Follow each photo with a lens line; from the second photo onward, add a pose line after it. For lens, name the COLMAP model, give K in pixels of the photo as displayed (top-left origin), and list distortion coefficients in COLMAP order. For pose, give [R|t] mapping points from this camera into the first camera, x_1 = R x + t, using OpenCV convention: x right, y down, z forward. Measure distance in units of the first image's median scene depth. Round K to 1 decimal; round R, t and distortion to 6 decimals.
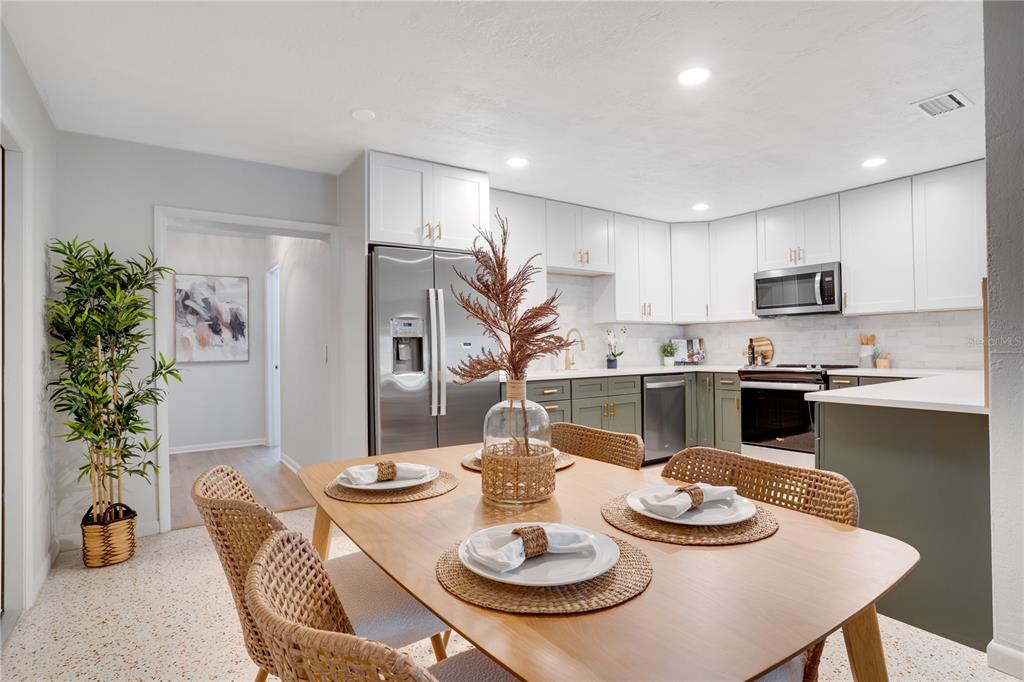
lens RADIAL K [[503.3, 0, 512.0], [0, 503.3, 341.0], [0, 0, 1]] dist [-0.081049, 0.033620]
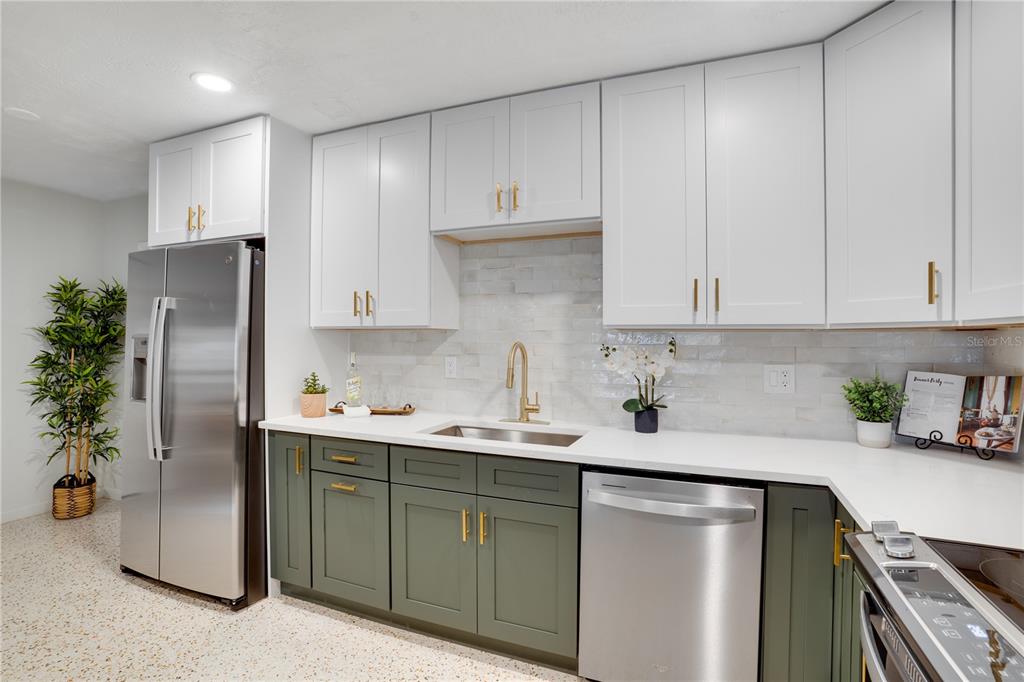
lens RADIAL K [[503.3, 0, 512.0], [0, 503.3, 341.0], [0, 0, 1]] dist [-0.081049, 0.033620]
pose [[0.563936, 0.017323, -0.825637, 0.572329], [-0.002923, 0.999816, 0.018981, -0.038348], [0.825813, -0.008291, 0.563883, 0.756892]]
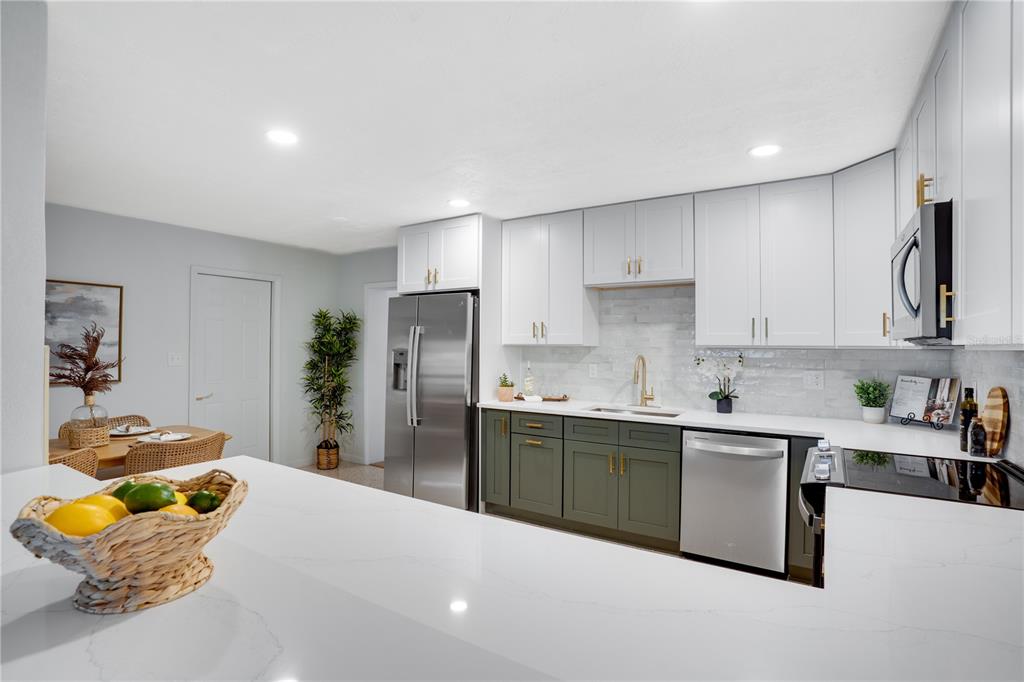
lens RADIAL K [[503.3, 0, 512.0], [0, 503.3, 341.0], [0, 0, 1]] dist [-0.081049, 0.033620]
pose [[0.404333, 0.006490, -0.914589, 0.816668], [-0.002356, 0.999979, 0.006054, -0.055248], [0.914609, -0.000293, 0.404339, 0.526016]]
